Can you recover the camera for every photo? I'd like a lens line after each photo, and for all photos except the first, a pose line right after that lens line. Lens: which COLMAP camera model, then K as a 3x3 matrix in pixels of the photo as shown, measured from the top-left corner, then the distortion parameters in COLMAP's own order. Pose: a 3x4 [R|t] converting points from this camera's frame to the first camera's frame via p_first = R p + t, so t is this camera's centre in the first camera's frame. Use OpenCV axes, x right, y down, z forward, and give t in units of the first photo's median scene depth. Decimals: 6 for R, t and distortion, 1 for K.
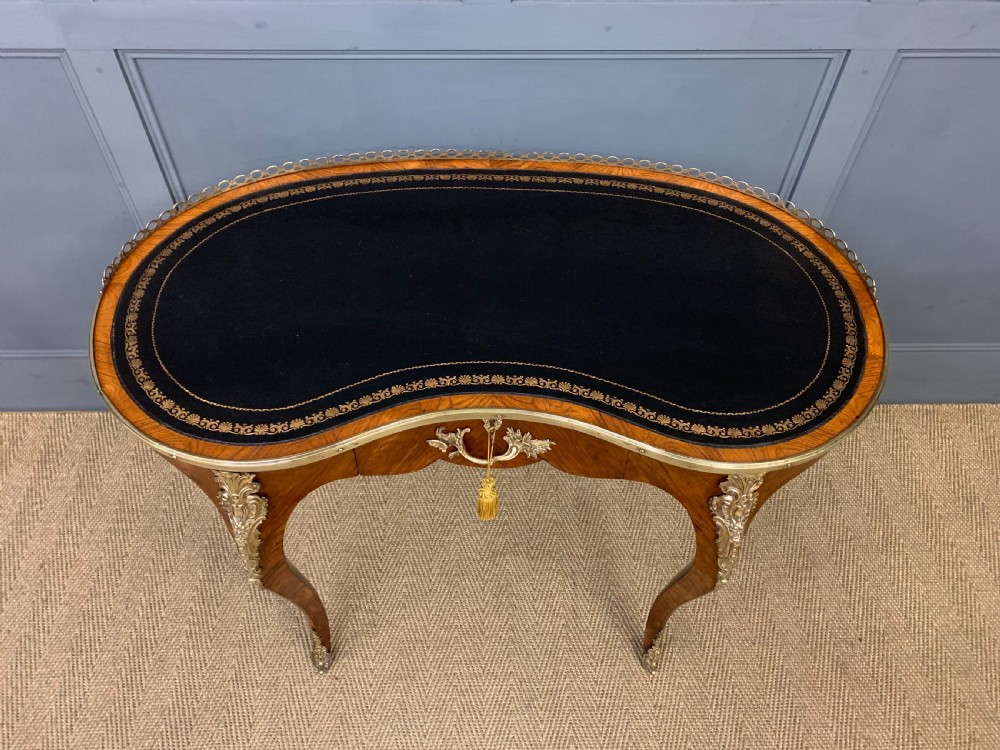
lens RADIAL K [[773.7, 0, 489.8], [0, 773.7, 366.7], [0, 0, 1]] dist [0.012965, -0.001088]
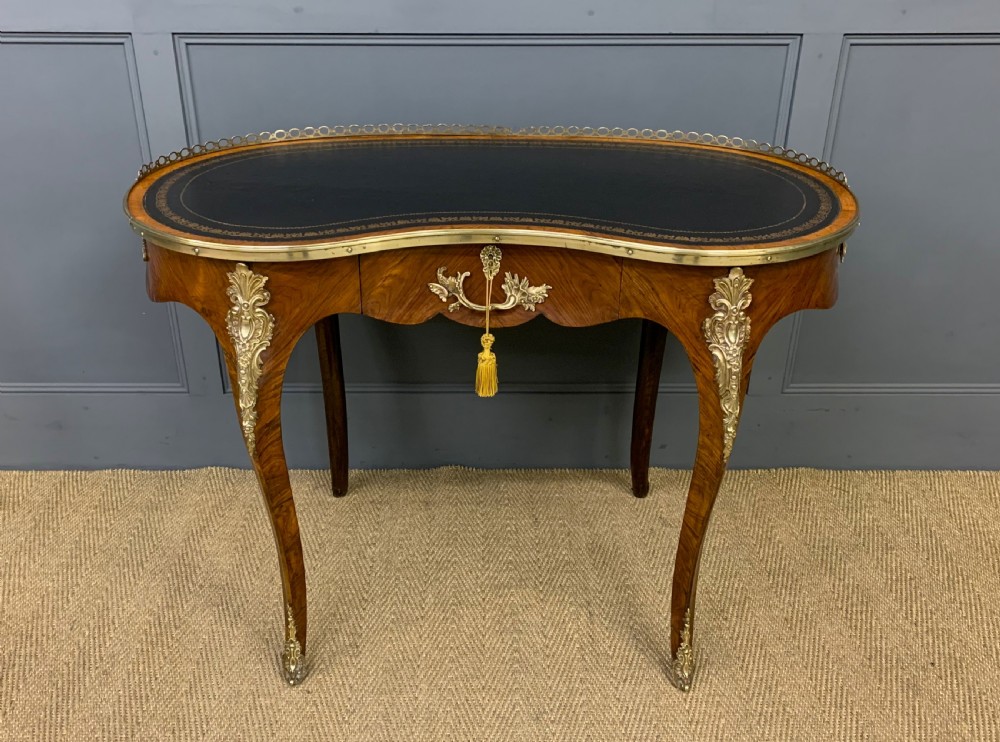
lens RADIAL K [[959.9, 0, 481.0], [0, 959.9, 360.9], [0, 0, 1]] dist [0.013504, 0.000000]
pose [[0.999793, -0.001356, -0.020306, 0.011159], [-0.006981, 0.914394, -0.404764, 0.502653], [0.019116, 0.404822, 0.914196, -0.098592]]
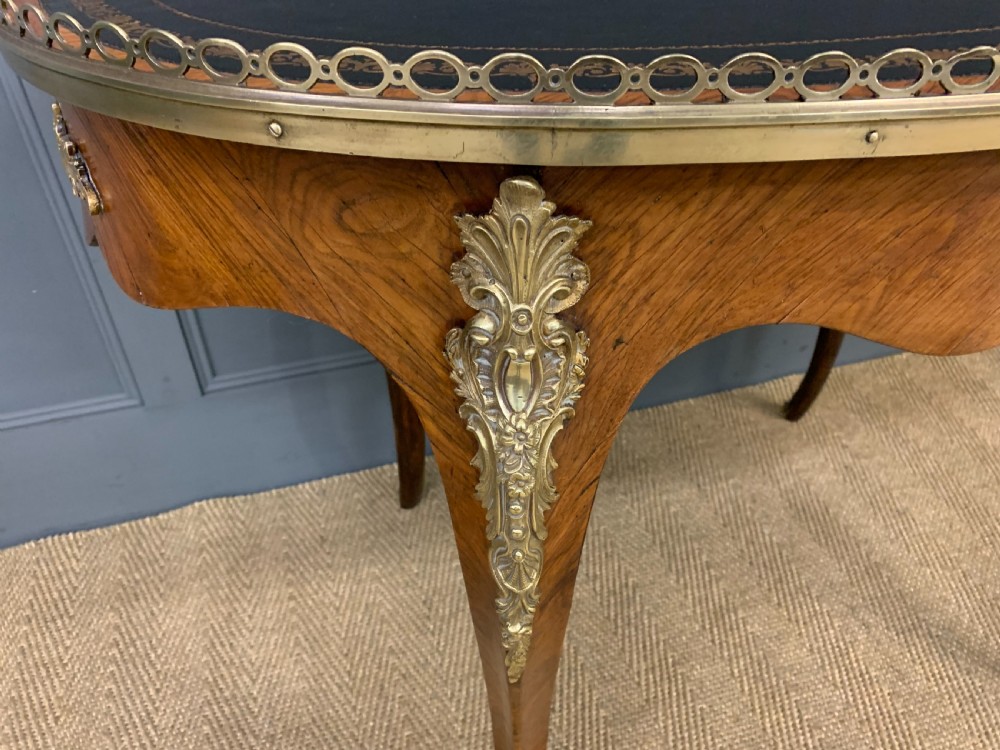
lens RADIAL K [[773.7, 0, 496.3], [0, 773.7, 370.4], [0, 0, 1]] dist [0.012965, -0.001088]
pose [[0.962213, -0.185411, 0.199423, -0.269070], [0.225869, 0.952508, -0.204232, 0.167237], [-0.152086, 0.241558, 0.958394, 0.467075]]
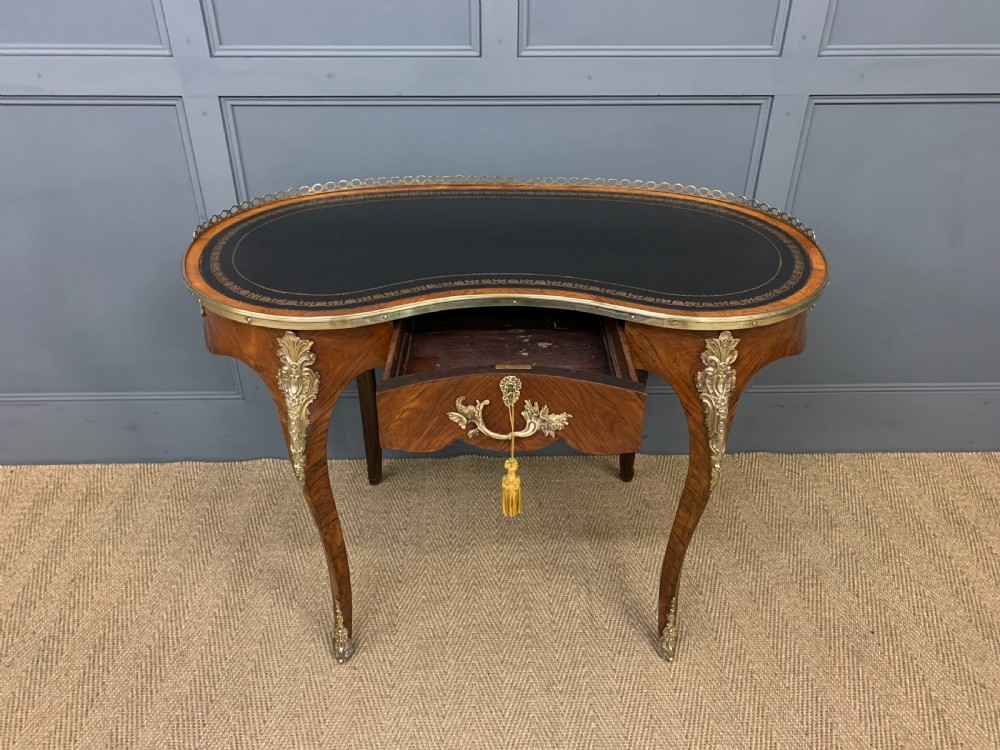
lens RADIAL K [[773.7, 0, 497.1], [0, 773.7, 366.0], [0, 0, 1]] dist [0.012965, -0.001088]
pose [[0.999934, -0.010940, 0.003590, -0.013986], [0.011512, 0.943513, -0.331134, 0.372751], [0.000235, 0.331154, 0.943577, -0.076955]]
